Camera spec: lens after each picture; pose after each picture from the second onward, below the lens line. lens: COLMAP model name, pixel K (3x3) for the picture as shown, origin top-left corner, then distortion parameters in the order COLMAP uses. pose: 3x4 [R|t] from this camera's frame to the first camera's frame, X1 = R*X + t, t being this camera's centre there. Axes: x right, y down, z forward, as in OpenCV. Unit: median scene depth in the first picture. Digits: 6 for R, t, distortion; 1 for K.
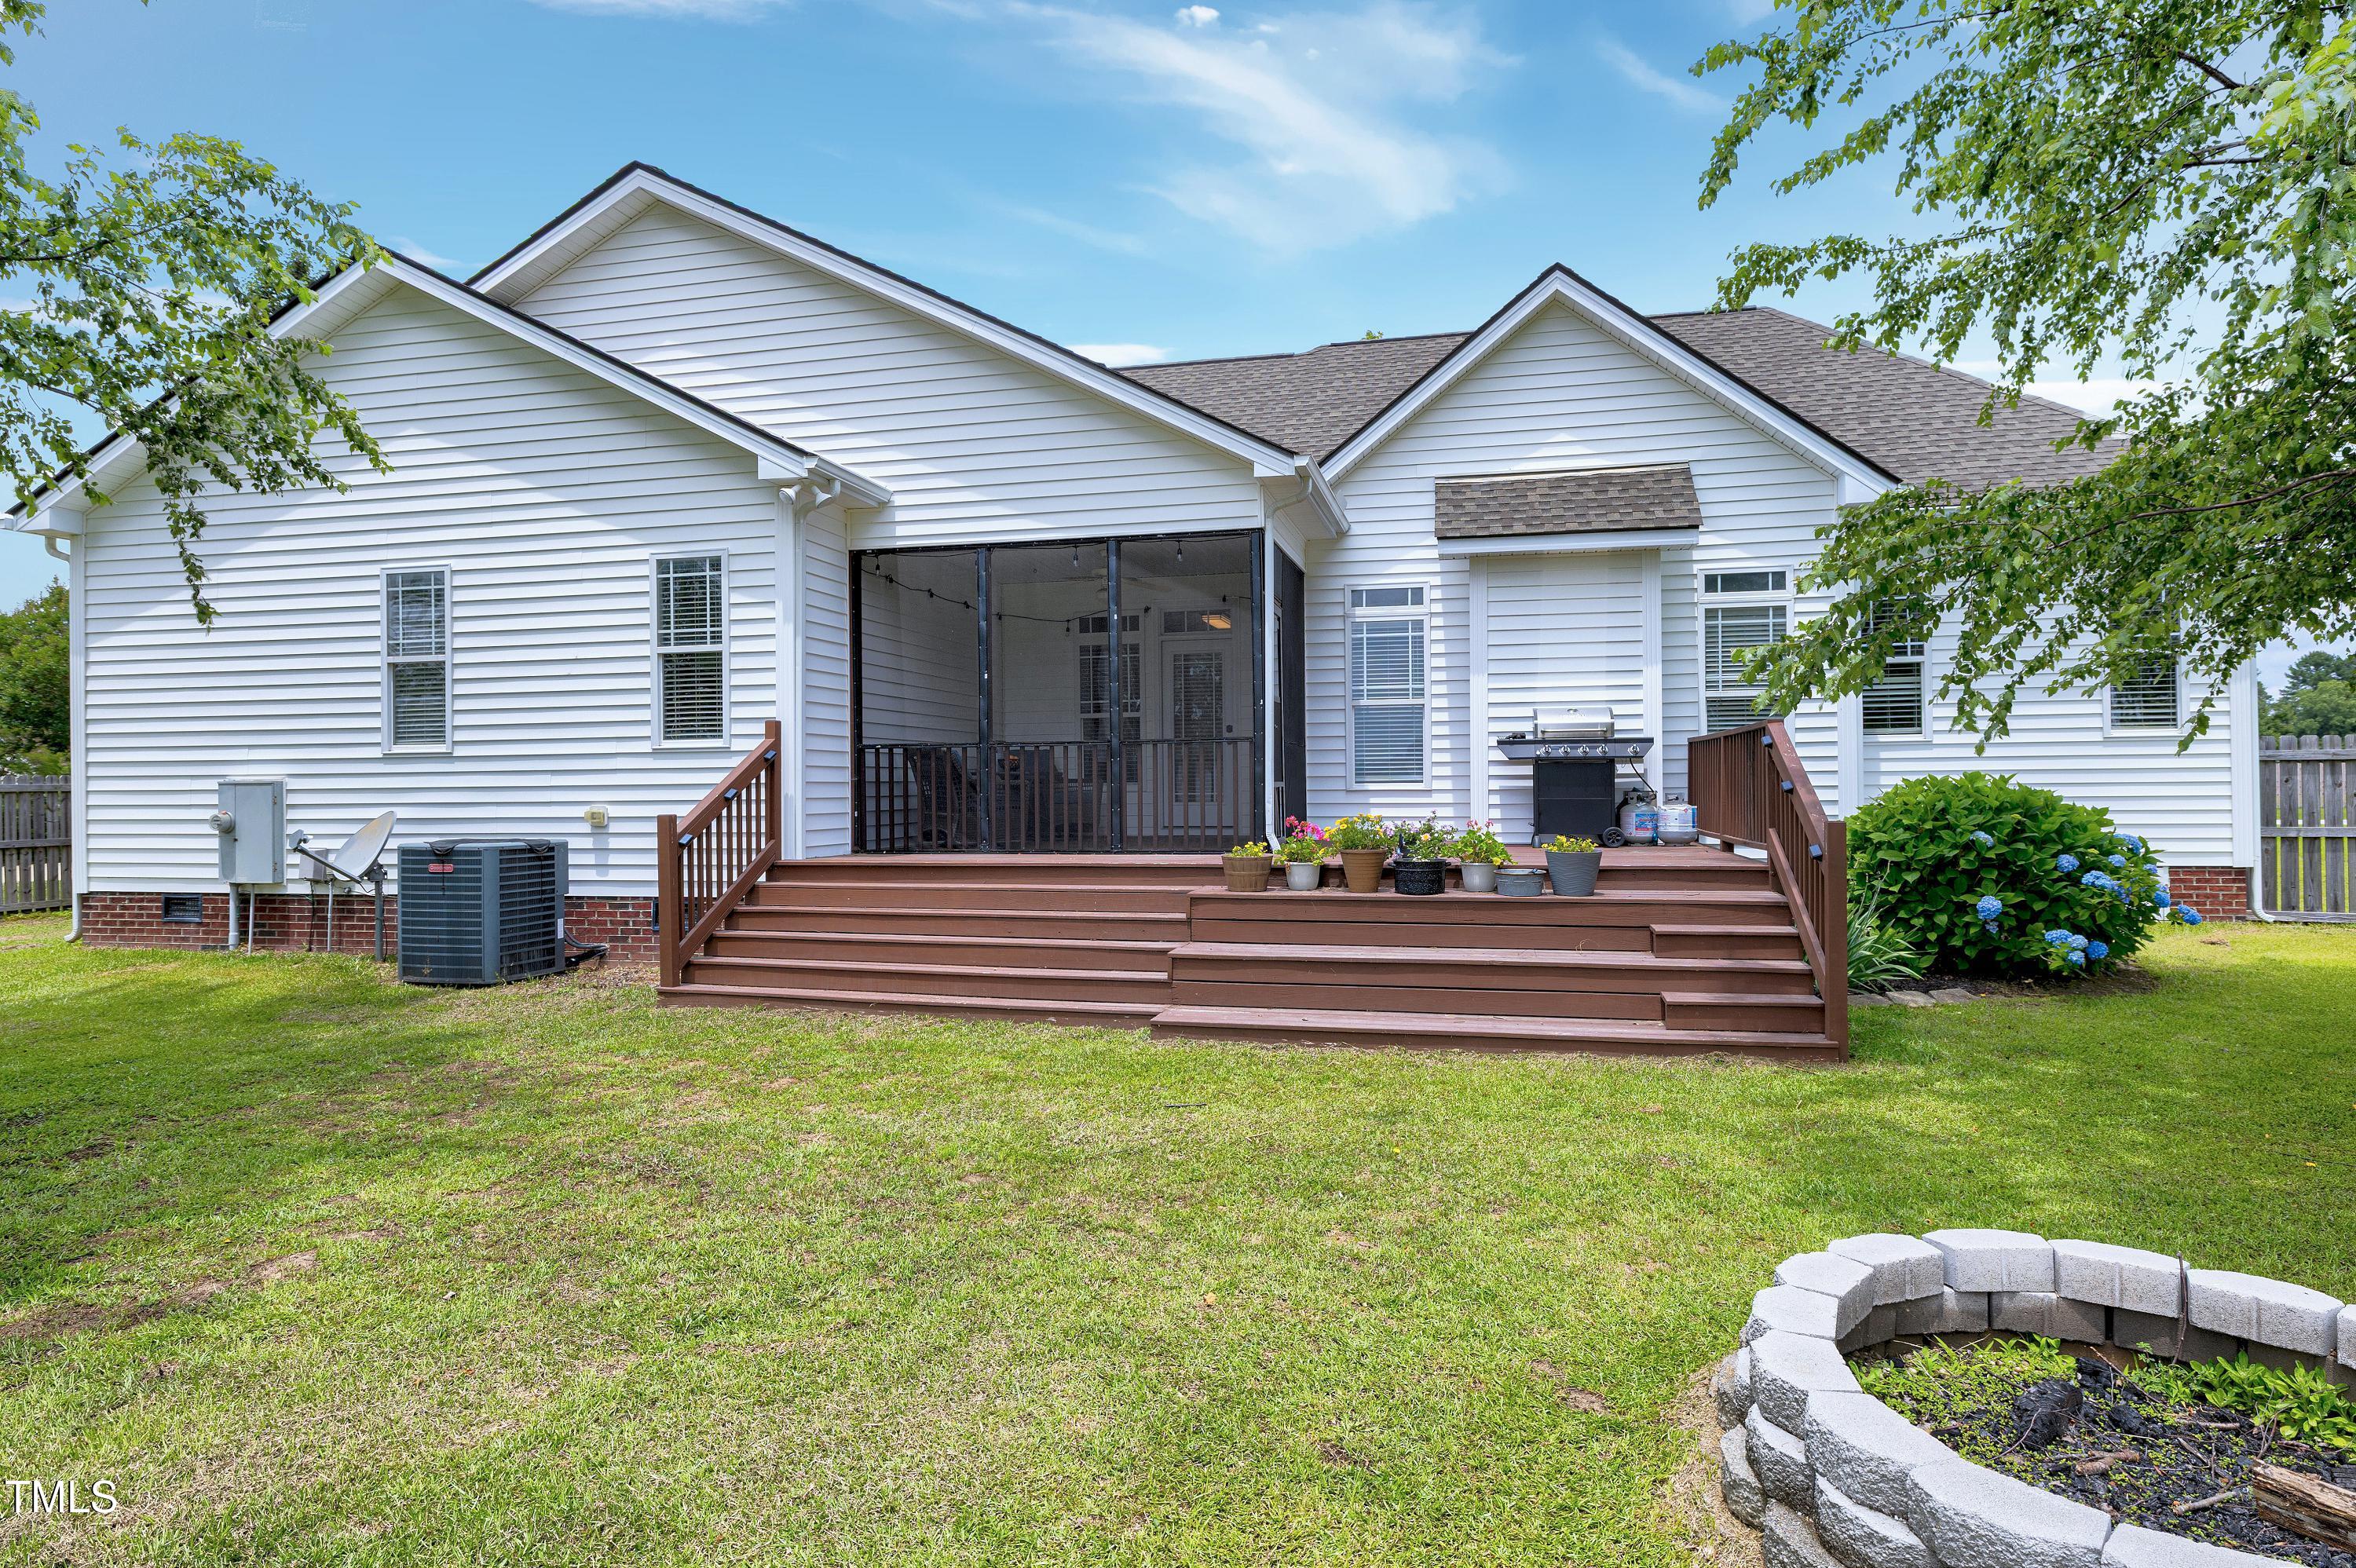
lens RADIAL K [[1282.8, 0, 1152.7], [0, 1282.8, 783.7], [0, 0, 1]] dist [0.006978, 0.000962]
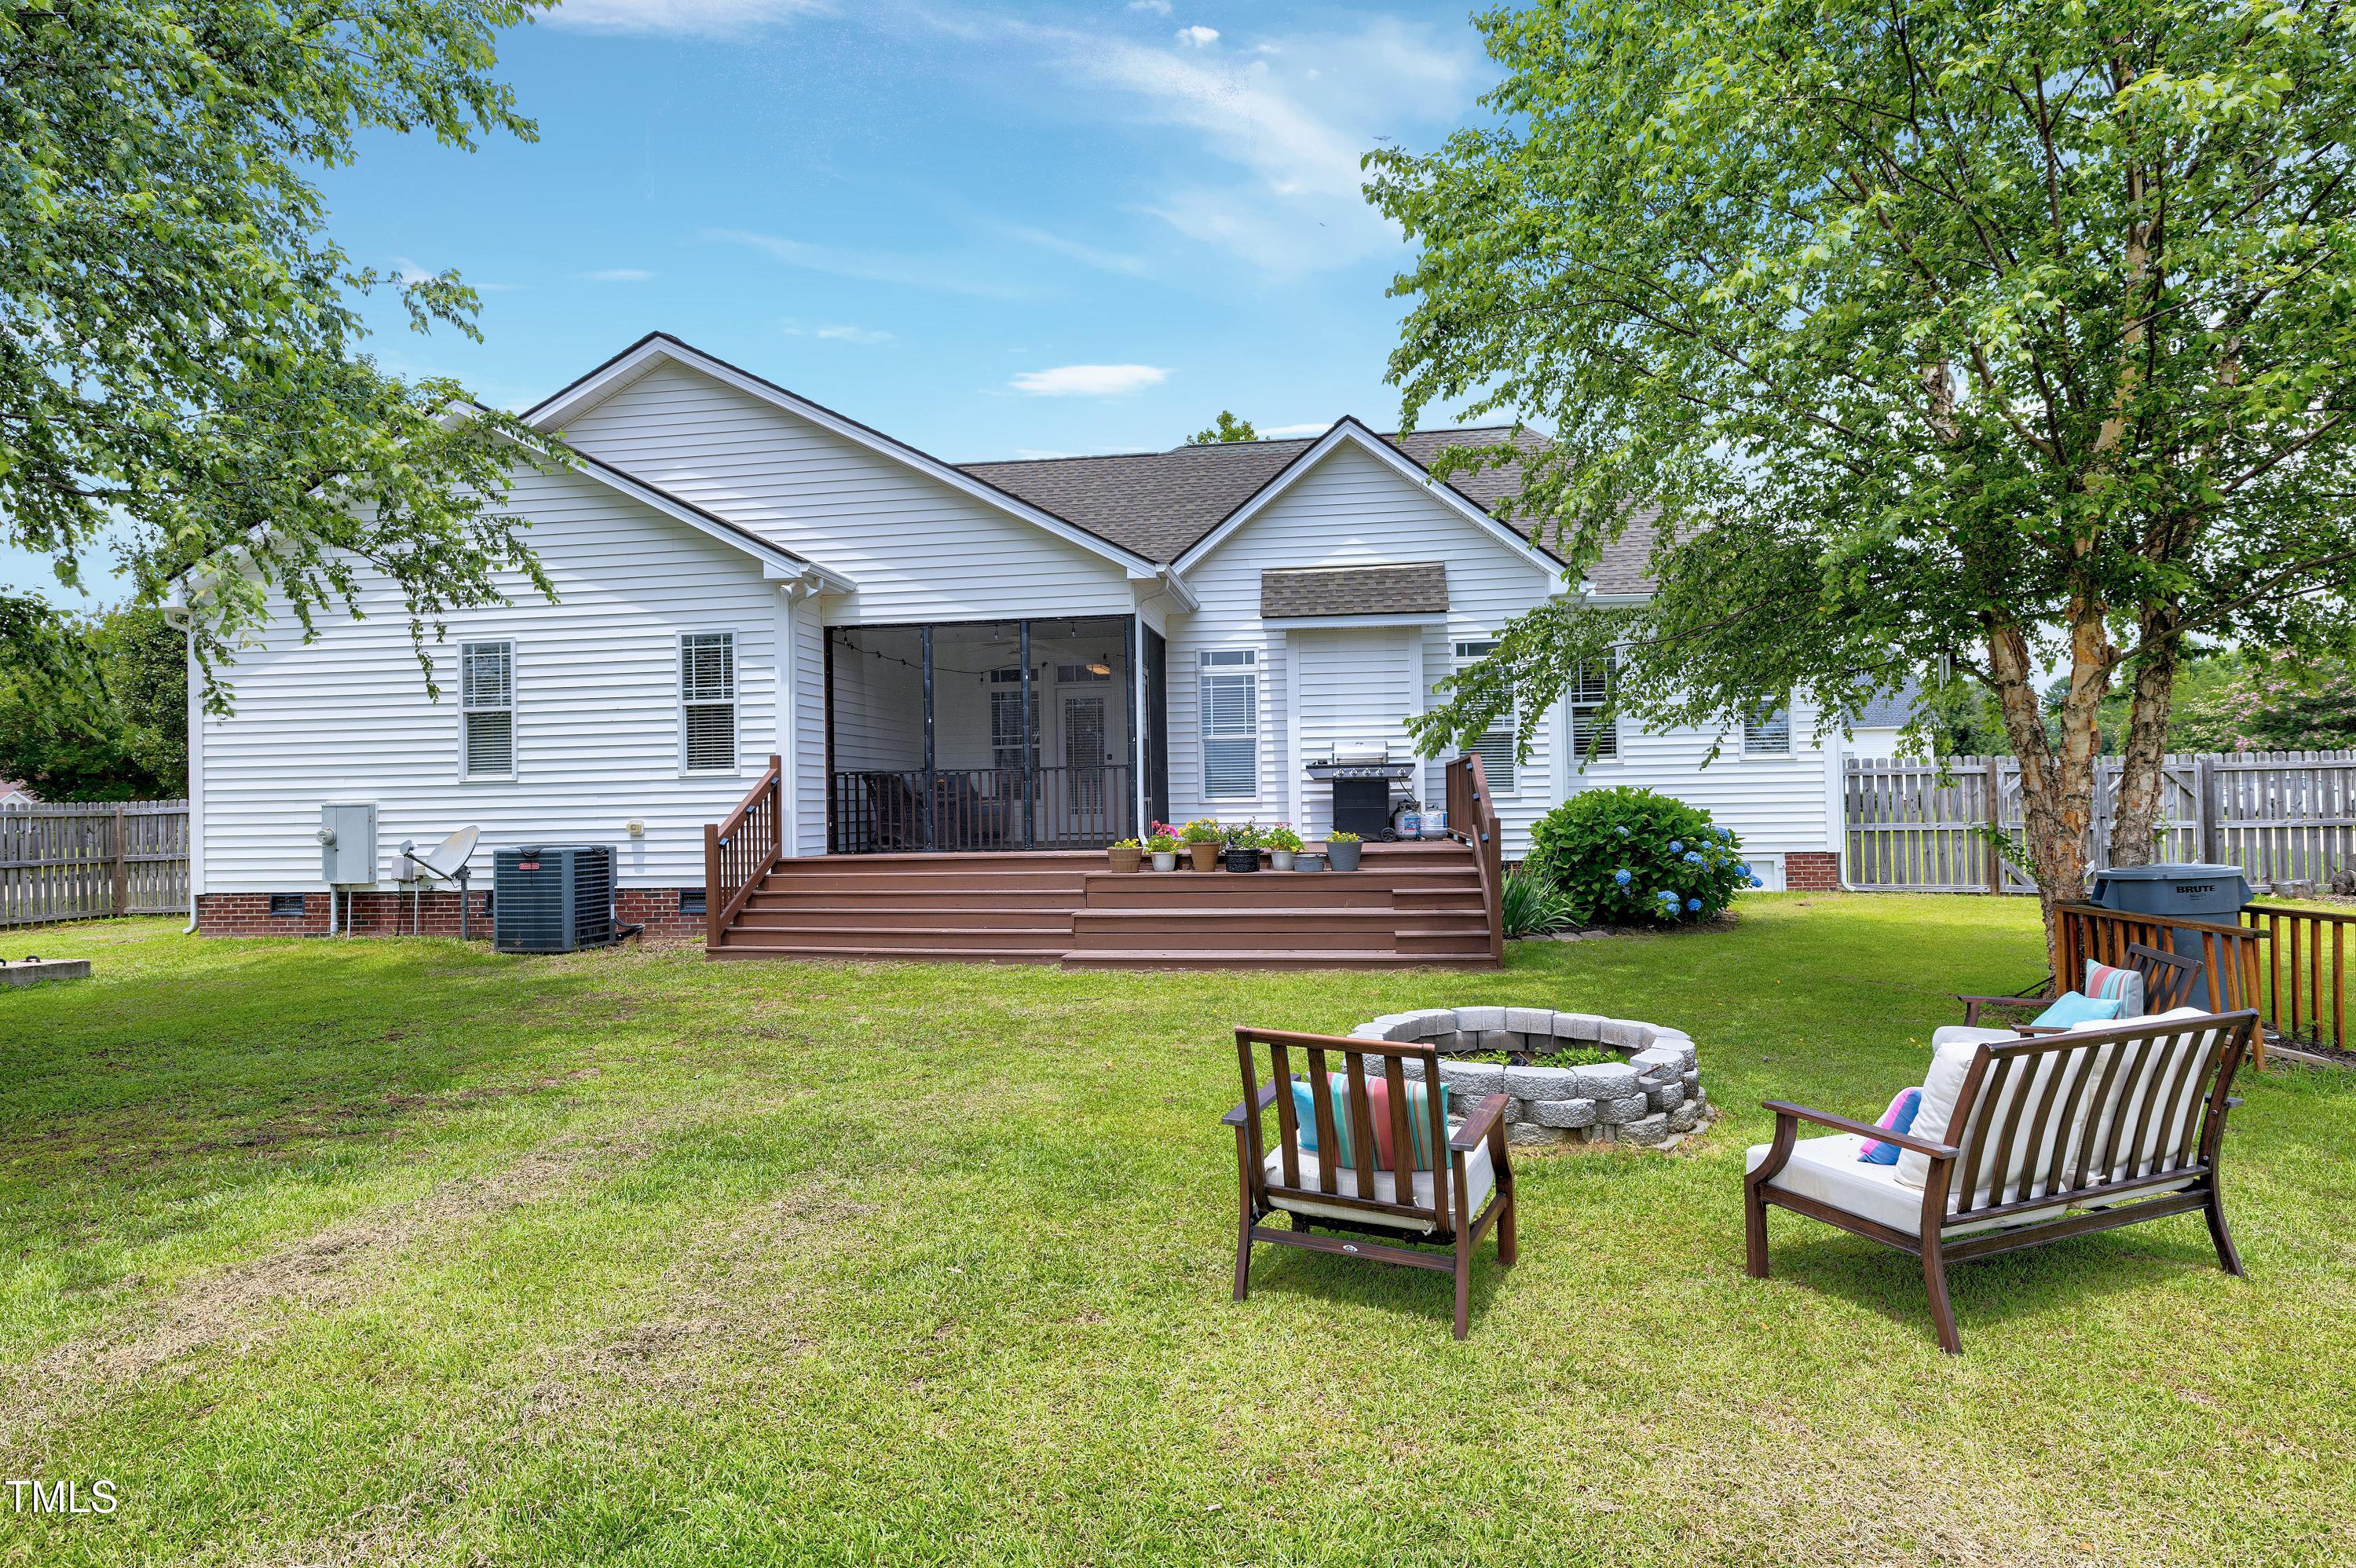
lens RADIAL K [[1294.8, 0, 1178.0], [0, 1294.8, 784.0], [0, 0, 1]] dist [0.006658, 0.000654]
pose [[0.993124, -0.008044, 0.116794, -0.031301], [0.009752, 0.999854, -0.014057, 0.004228], [-0.116664, 0.015099, 0.993057, -0.387936]]
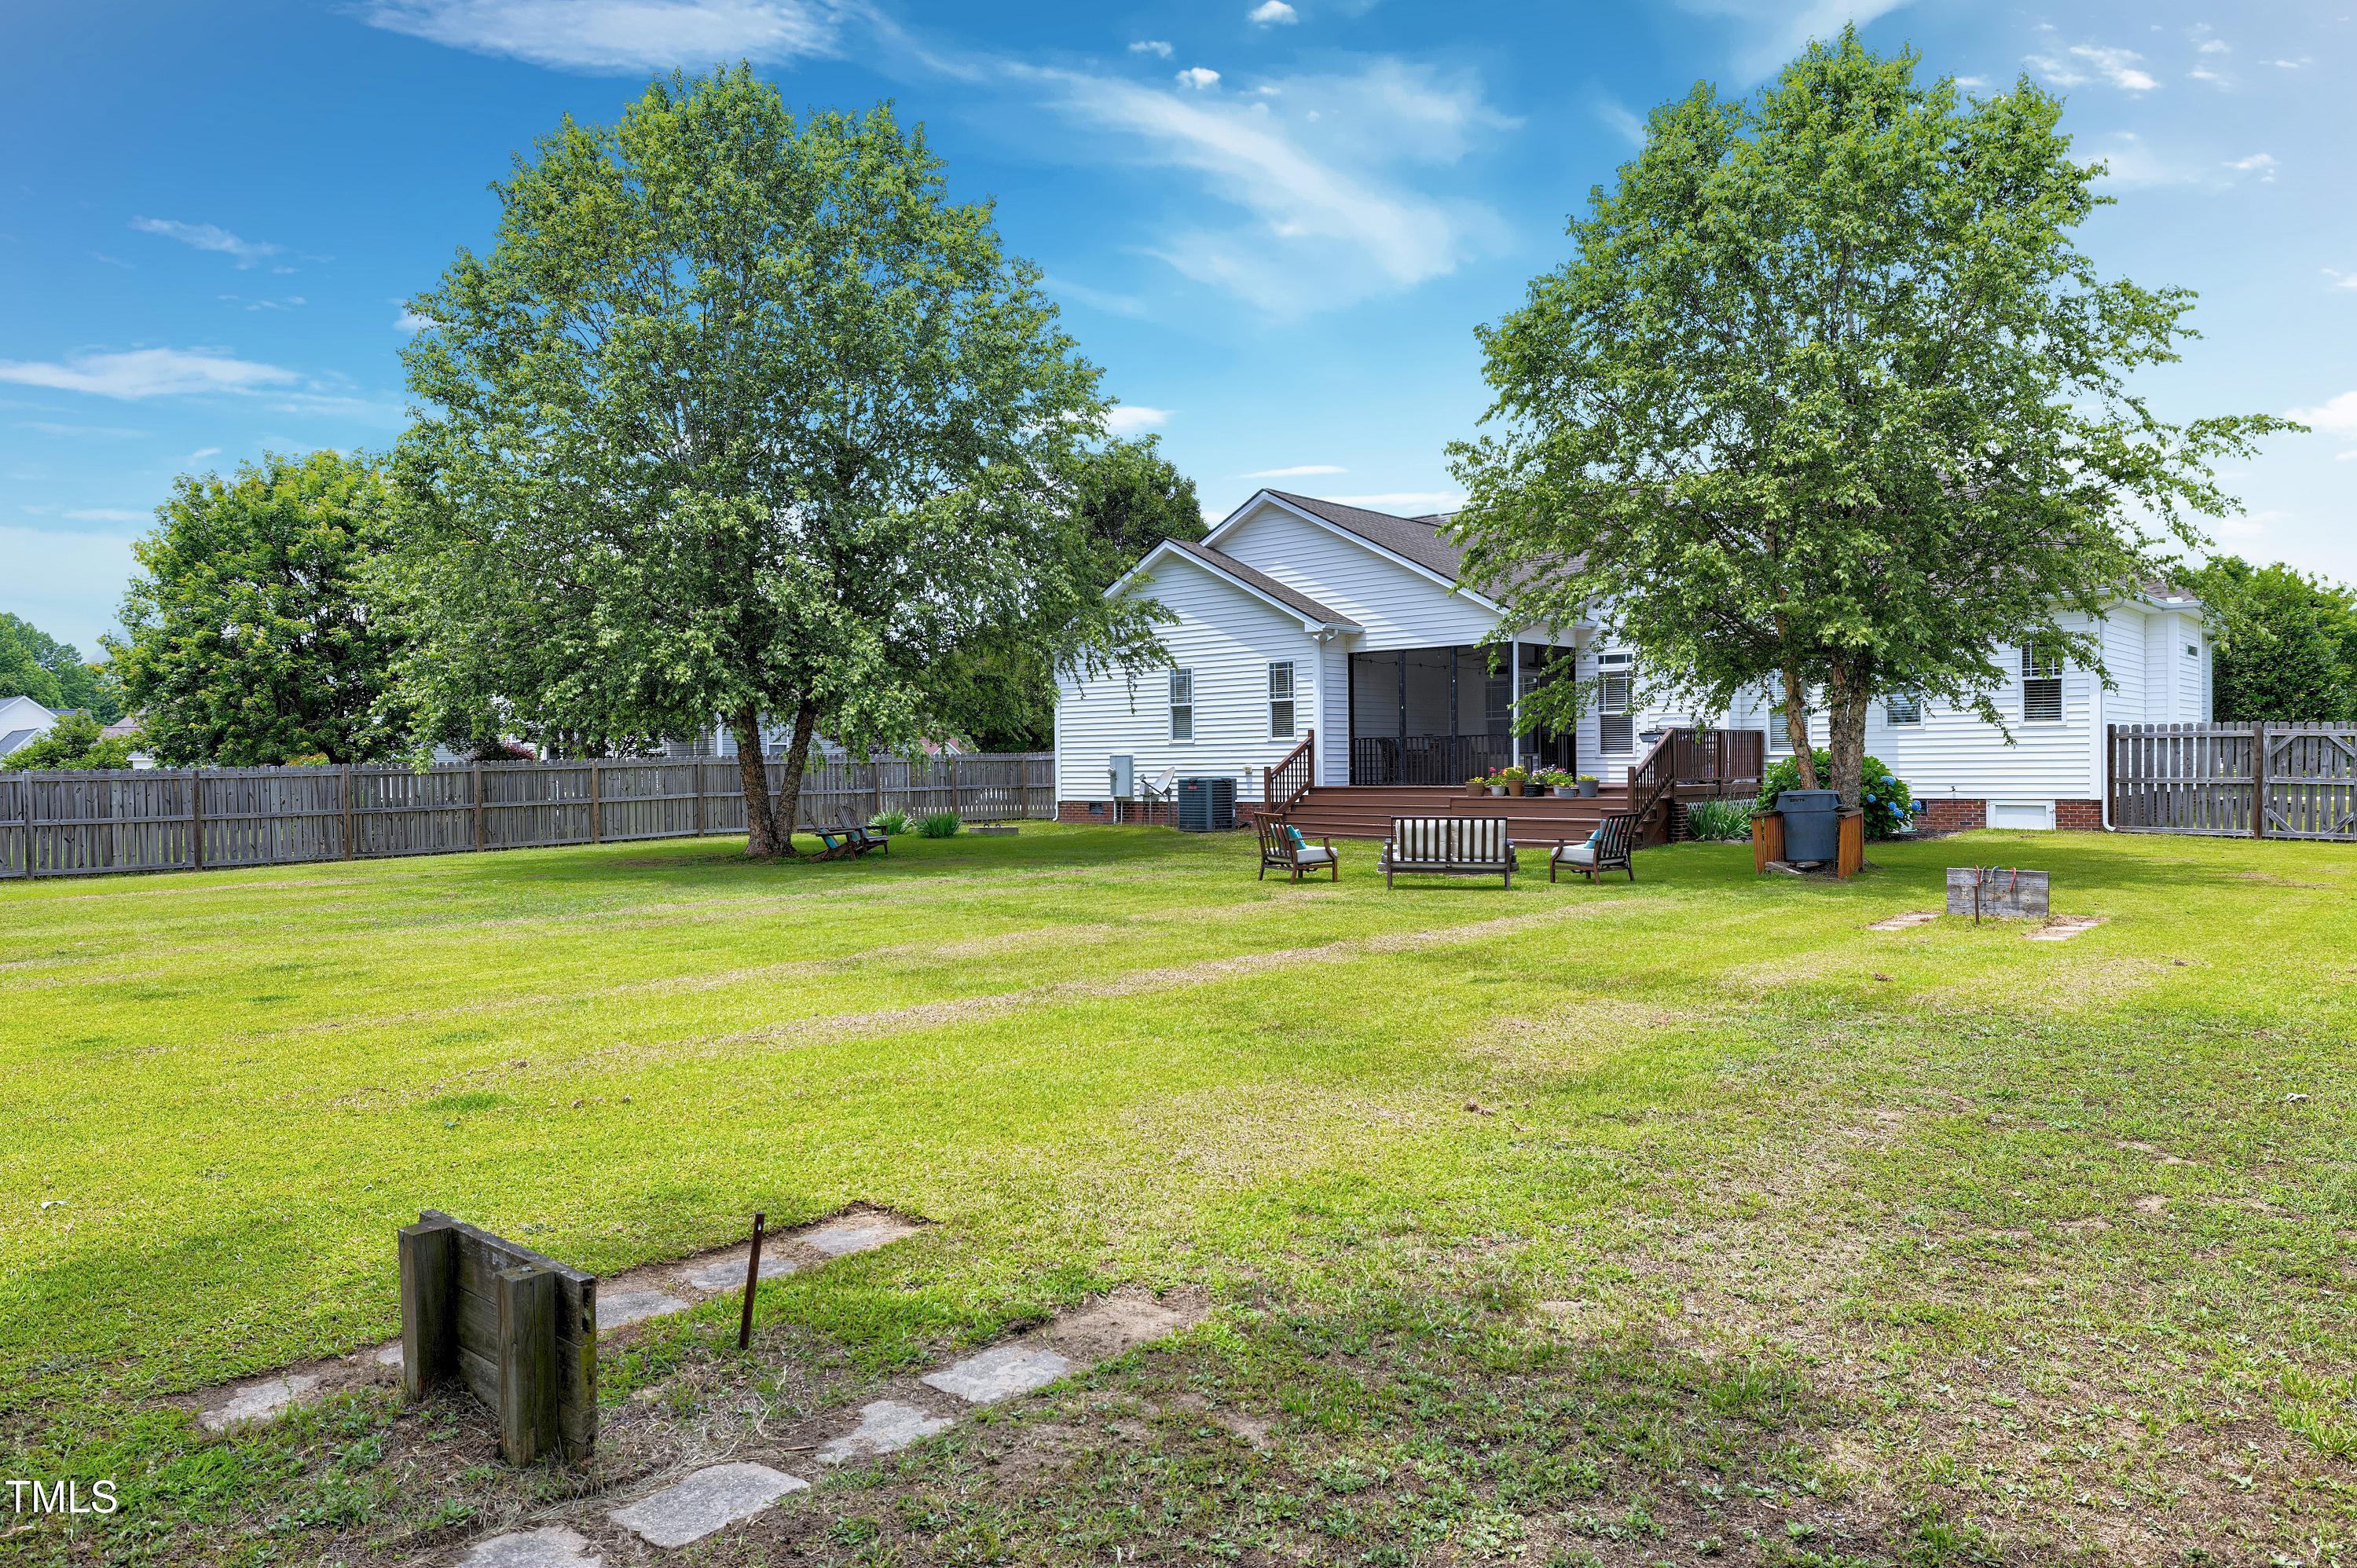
lens RADIAL K [[2438.2, 0, 1178.5], [0, 2438.2, 784.0], [0, 0, 1]] dist [0.000792, 0.000379]
pose [[0.885420, 0.001608, -0.464789, 1.565000], [0.002929, 0.999955, 0.009039, 0.011403], [0.464782, -0.009365, 0.885375, -3.085029]]
